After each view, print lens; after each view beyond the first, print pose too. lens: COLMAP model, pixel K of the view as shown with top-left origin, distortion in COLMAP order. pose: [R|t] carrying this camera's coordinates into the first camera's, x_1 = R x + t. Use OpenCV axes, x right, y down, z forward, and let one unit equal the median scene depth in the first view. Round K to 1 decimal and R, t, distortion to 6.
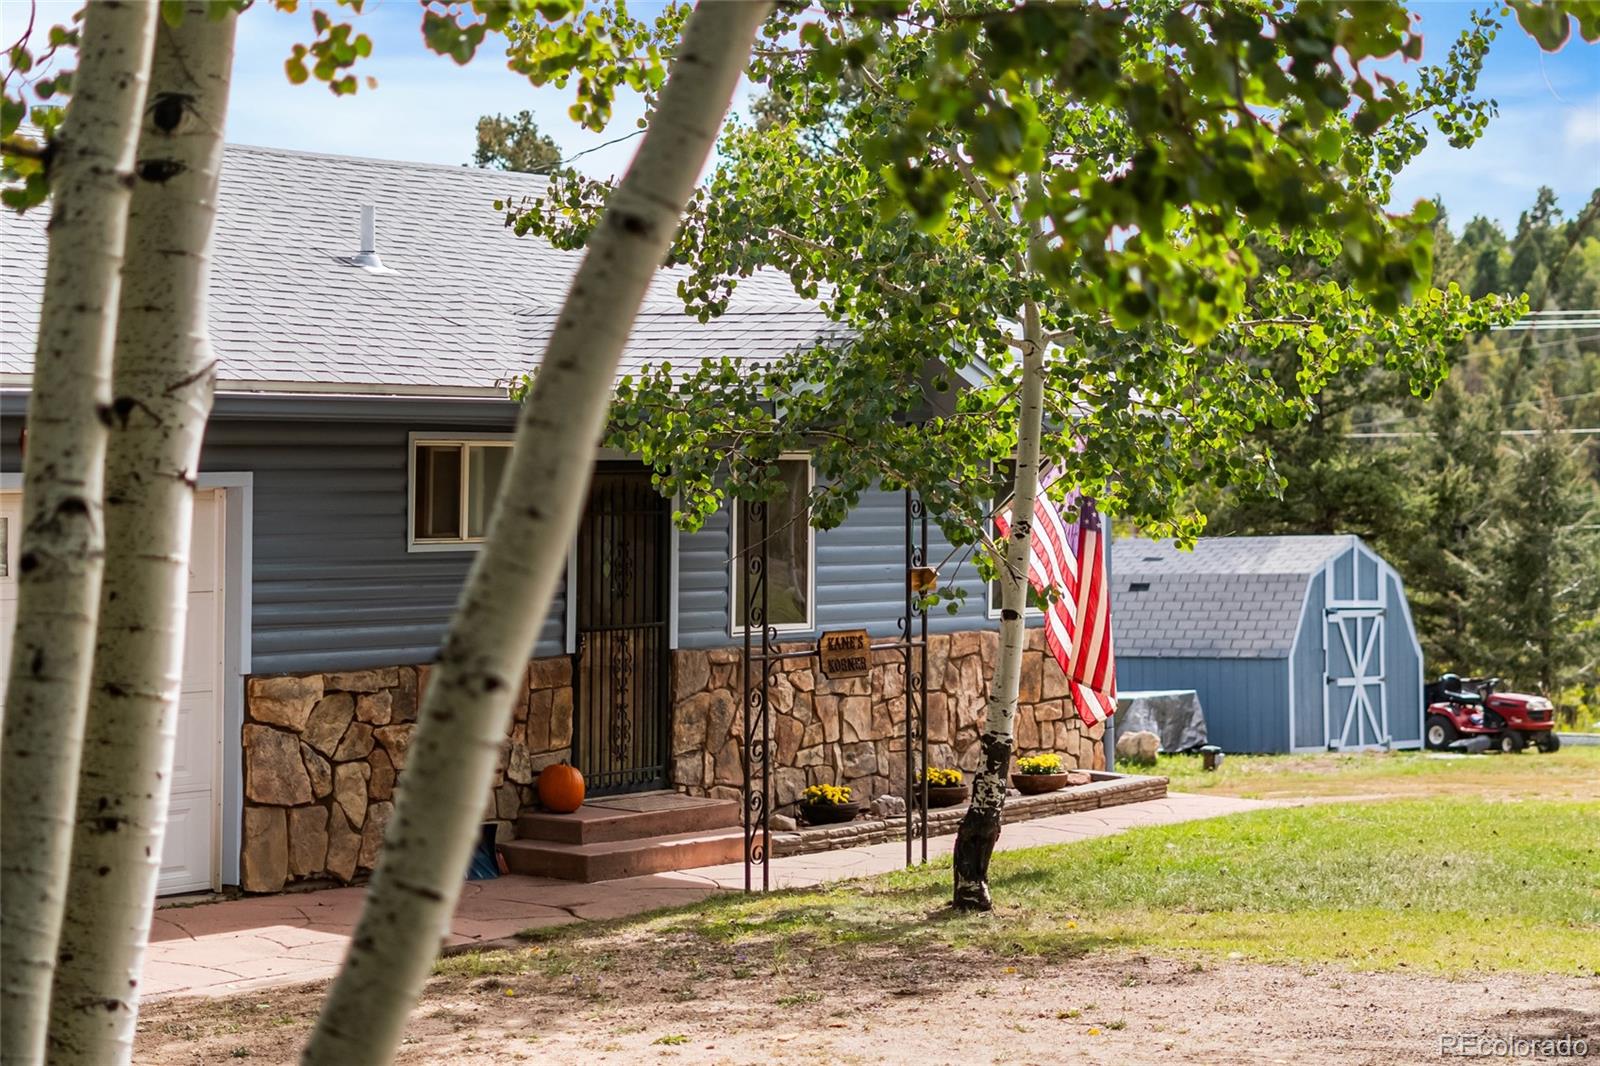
lens RADIAL K [[3520.2, 0, 799.1], [0, 3520.2, 530.4], [0, 0, 1]] dist [0.015139, 0.000000]
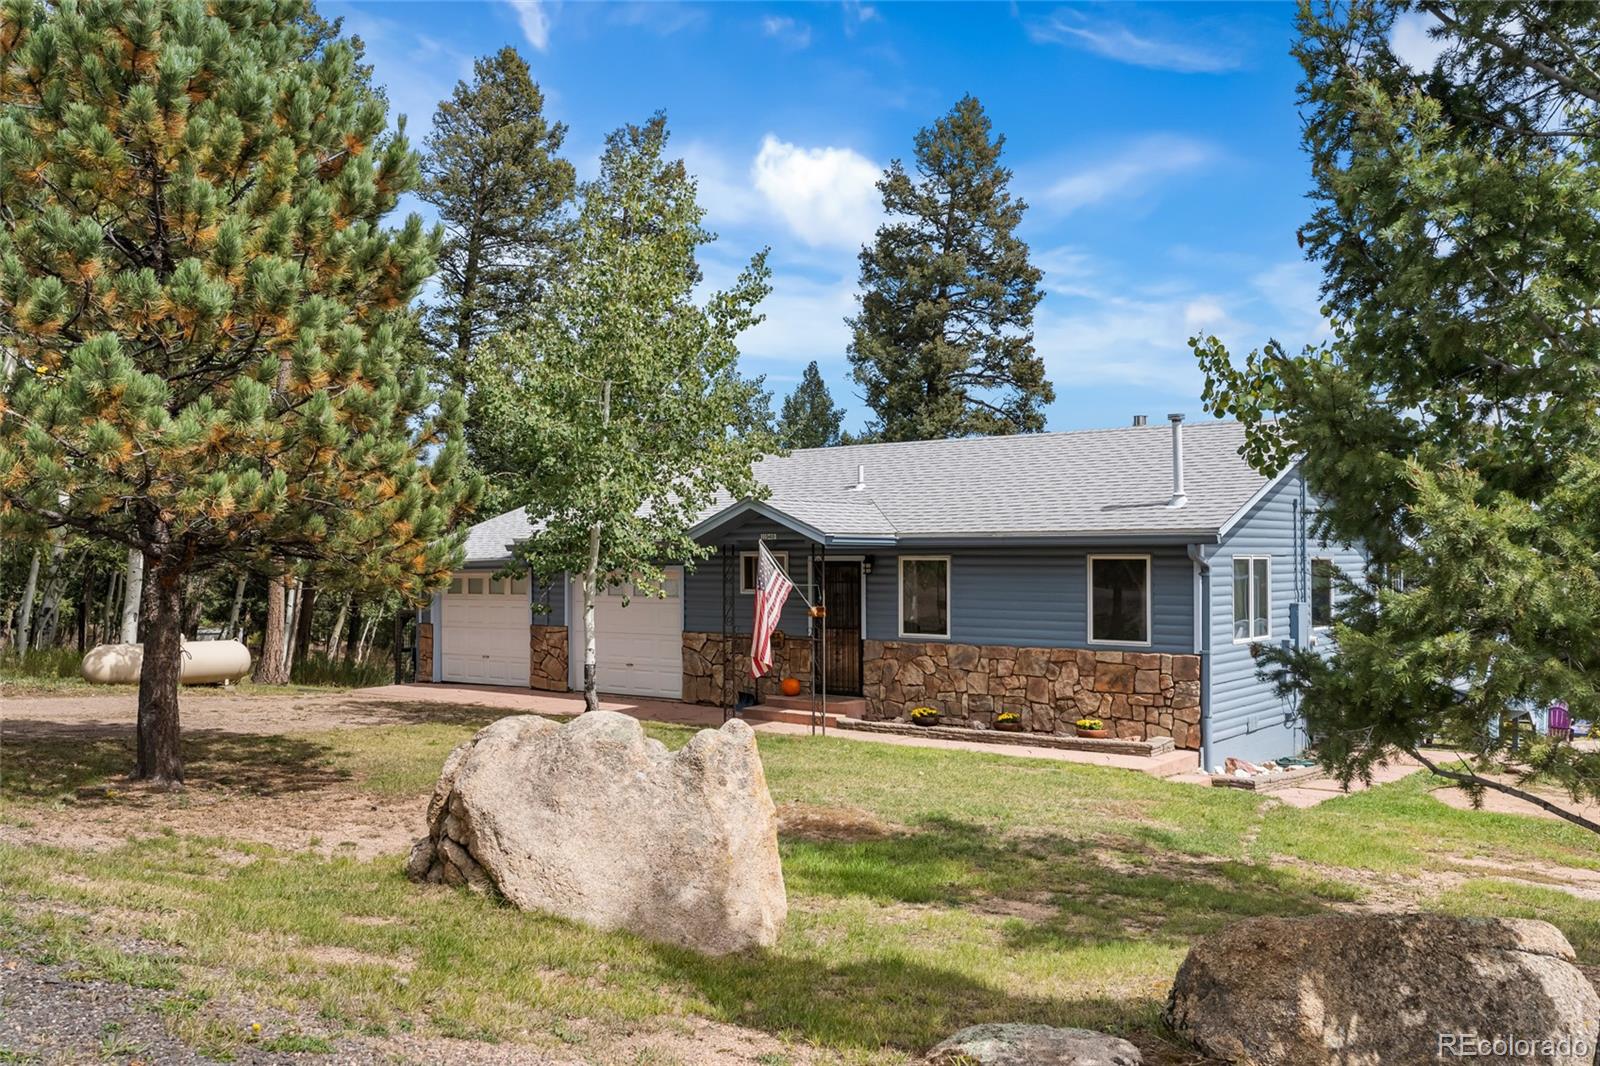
lens RADIAL K [[1389.3, 0, 812.3], [0, 1389.3, 491.8], [0, 0, 1]] dist [0.020484, 0.002969]
pose [[-0.041851, -0.051498, -0.997796, 0.908038], [-0.016586, 0.998569, -0.050842, -0.018142], [0.998986, 0.014422, -0.042646, 0.986343]]
